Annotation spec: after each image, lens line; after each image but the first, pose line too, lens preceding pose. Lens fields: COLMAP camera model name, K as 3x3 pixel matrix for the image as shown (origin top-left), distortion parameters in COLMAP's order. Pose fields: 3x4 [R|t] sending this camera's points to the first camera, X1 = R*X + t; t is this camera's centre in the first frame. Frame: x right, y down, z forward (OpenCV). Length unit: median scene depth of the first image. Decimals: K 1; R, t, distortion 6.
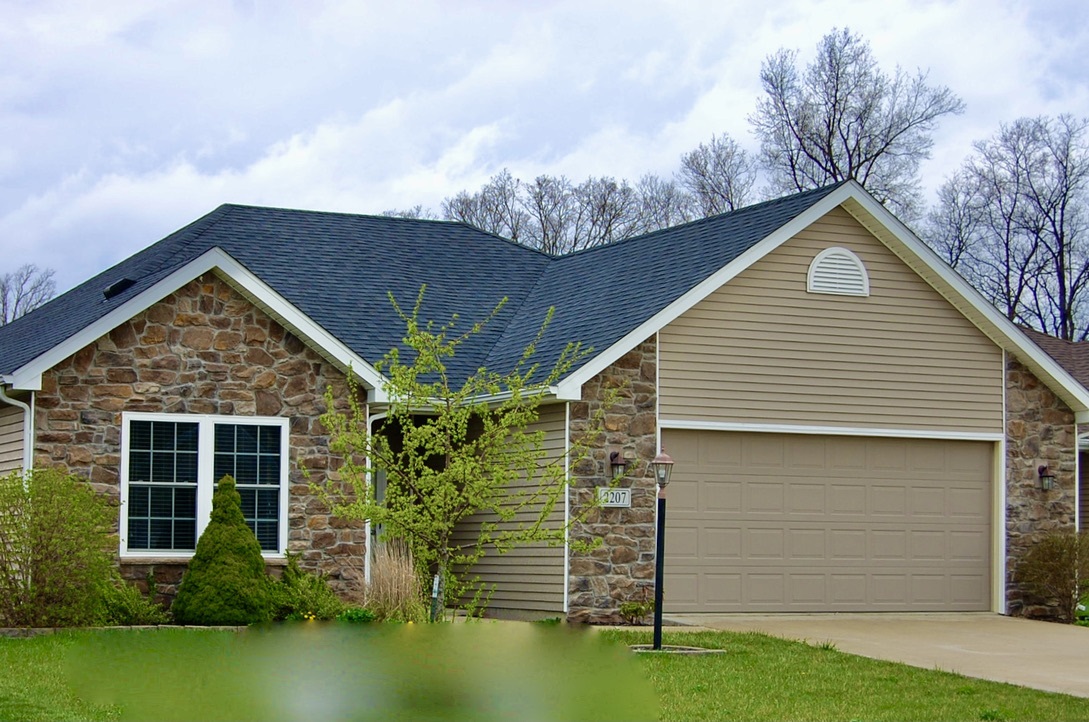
lens RADIAL K [[2164.8, 0, 544.4], [0, 2164.8, 360.0], [0, 0, 1]] dist [-0.051076, 0.000000]
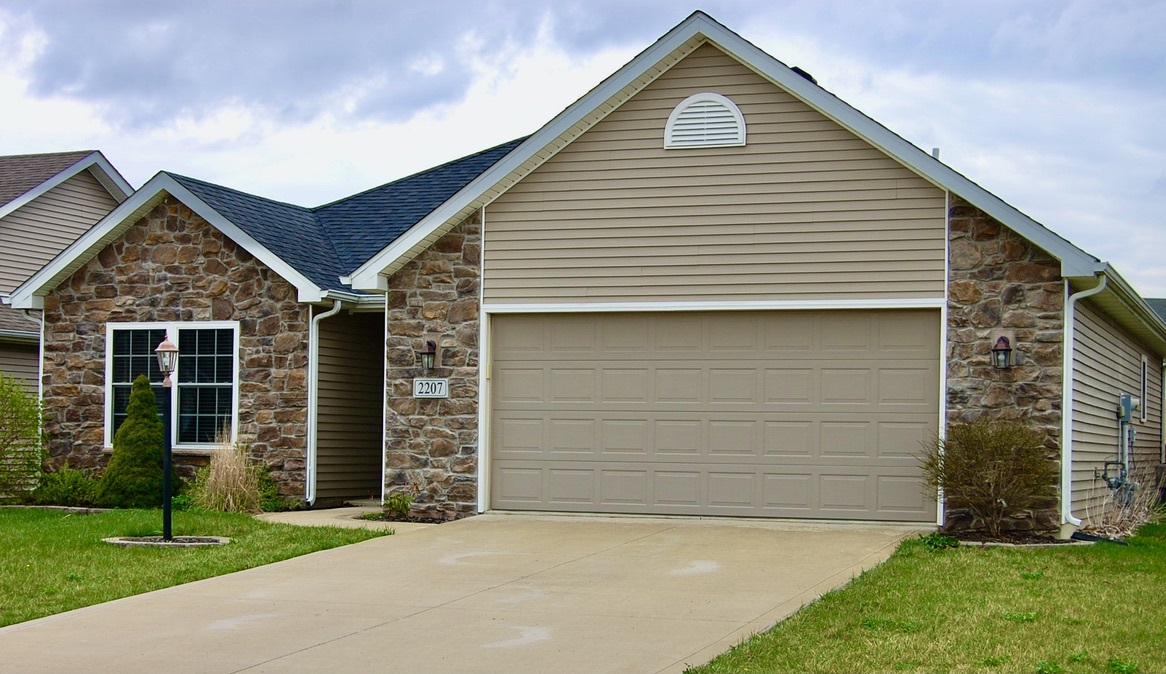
lens RADIAL K [[1925.8, 0, 583.0], [0, 1925.8, 339.3], [0, 0, 1]] dist [-0.042928, 0.000000]
pose [[0.679055, -0.039332, -0.733033, 0.705678], [0.057964, 0.998319, 0.000129, 0.045746], [0.731795, -0.042577, 0.680193, 0.469602]]
